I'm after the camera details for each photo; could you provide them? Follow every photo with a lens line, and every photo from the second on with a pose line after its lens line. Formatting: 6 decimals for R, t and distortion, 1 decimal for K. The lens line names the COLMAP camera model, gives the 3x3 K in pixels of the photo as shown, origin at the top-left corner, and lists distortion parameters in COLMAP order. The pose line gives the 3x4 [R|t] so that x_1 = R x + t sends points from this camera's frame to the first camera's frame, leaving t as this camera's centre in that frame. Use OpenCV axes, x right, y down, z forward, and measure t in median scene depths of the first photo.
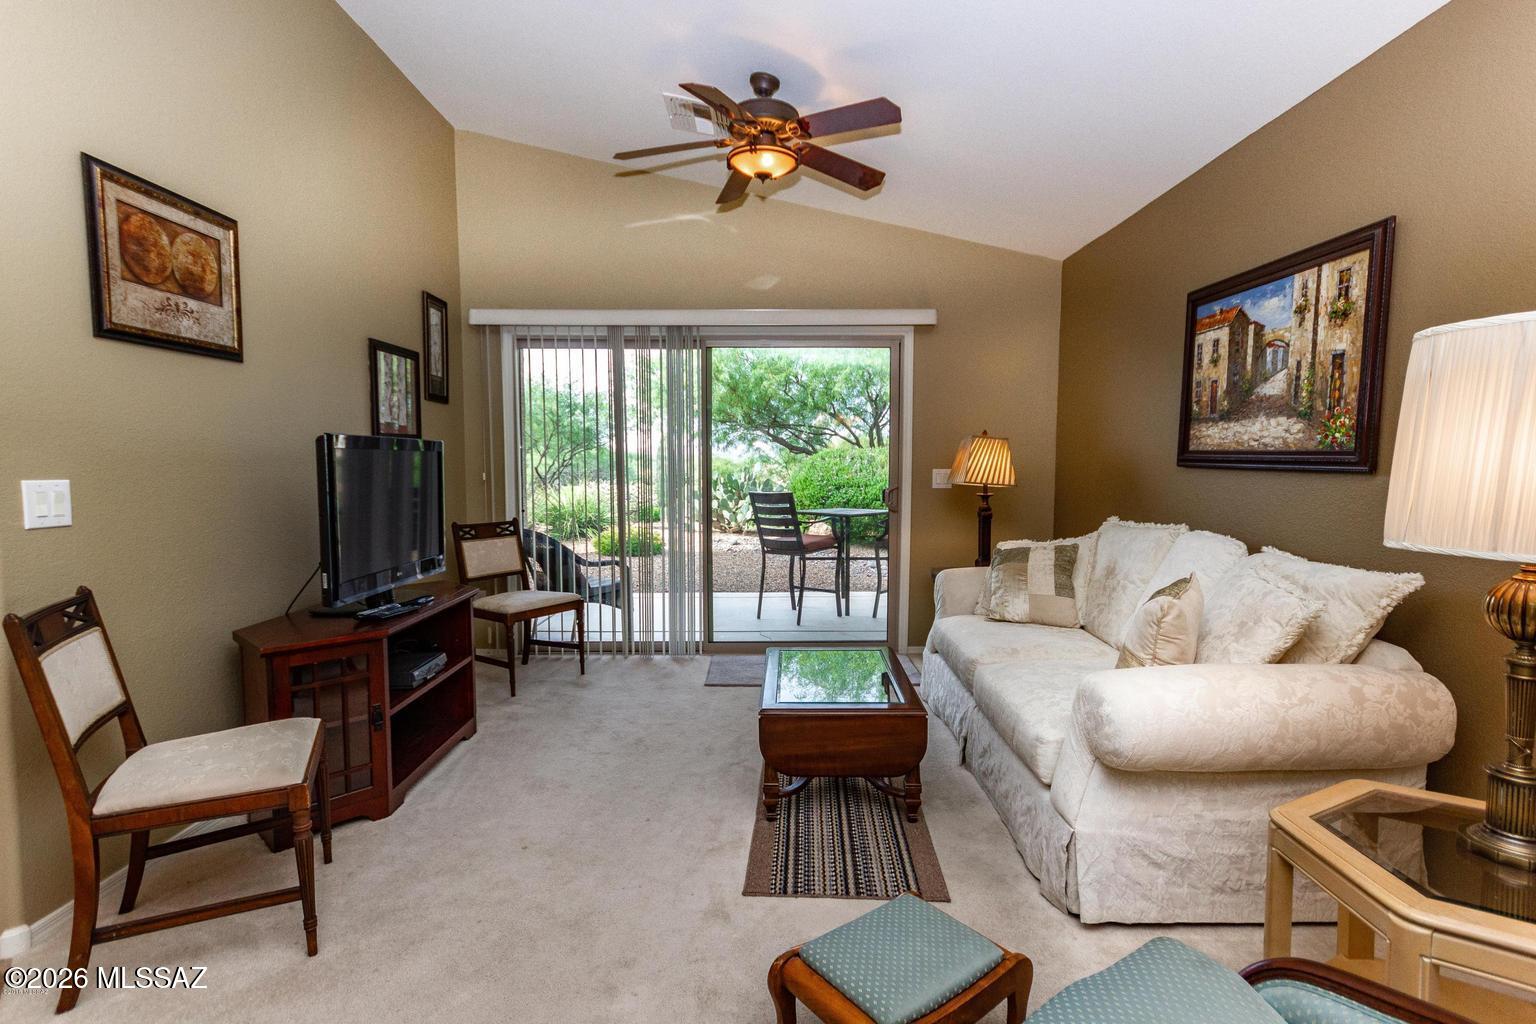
lens RADIAL K [[754.2, 0, 765.3], [0, 754.2, 518.8], [0, 0, 1]] dist [0.019854, 0.000628]
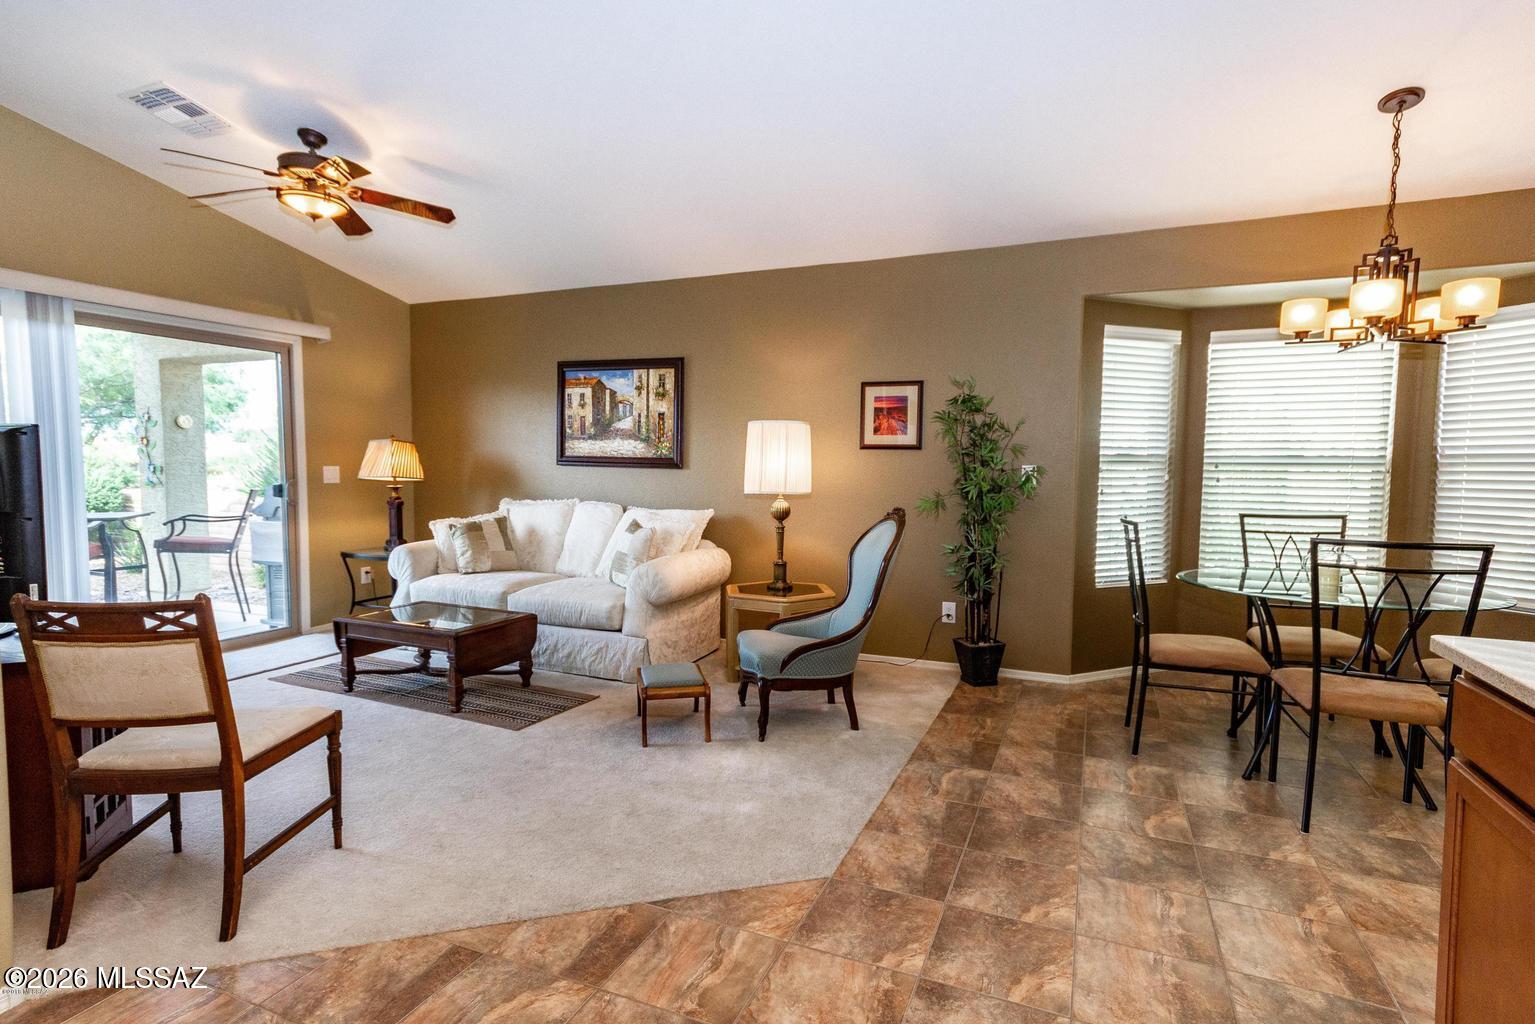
lens RADIAL K [[762.1, 0, 771.5], [0, 762.1, 519.5], [0, 0, 1]] dist [0.011804, 0.001132]
pose [[0.403626, -0.063920, 0.912689, -0.880058], [0.060045, 0.997257, 0.043288, 0.007119], [-0.912952, 0.037330, 0.406357, -0.115734]]
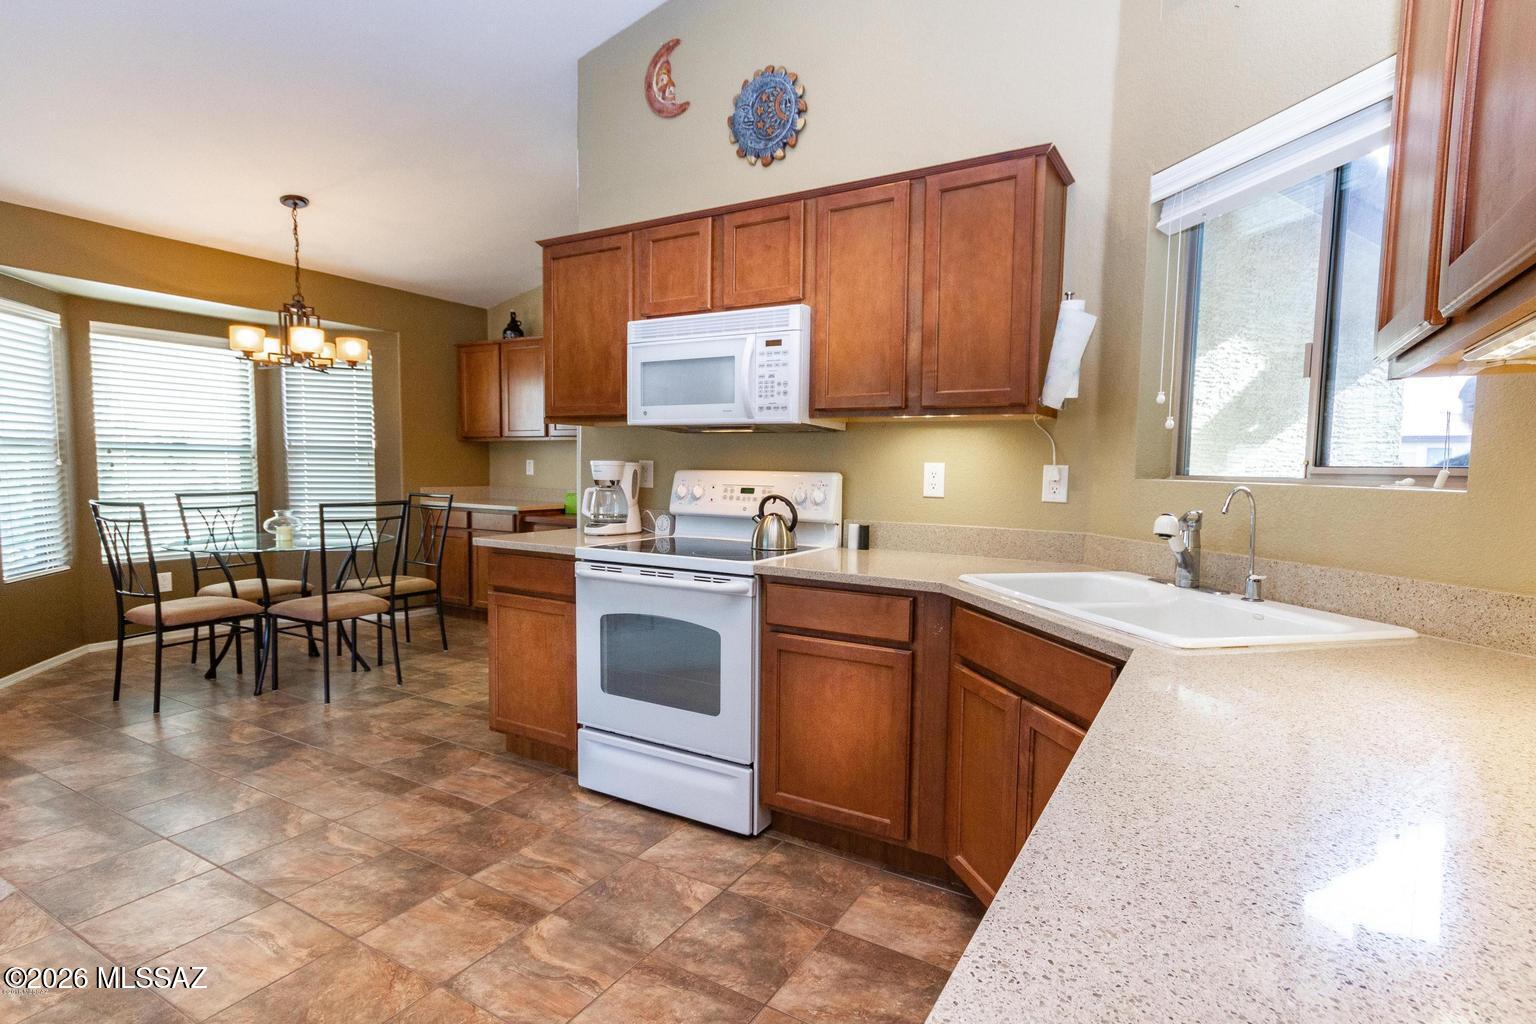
lens RADIAL K [[762.6, 0, 772.0], [0, 762.6, 519.5], [0, 0, 1]] dist [0.011804, 0.001132]
pose [[-0.858188, -0.048938, 0.510998, -1.101445], [0.024000, 0.990532, 0.135169, -0.019315], [-0.512775, 0.128264, -0.848888, 0.298565]]
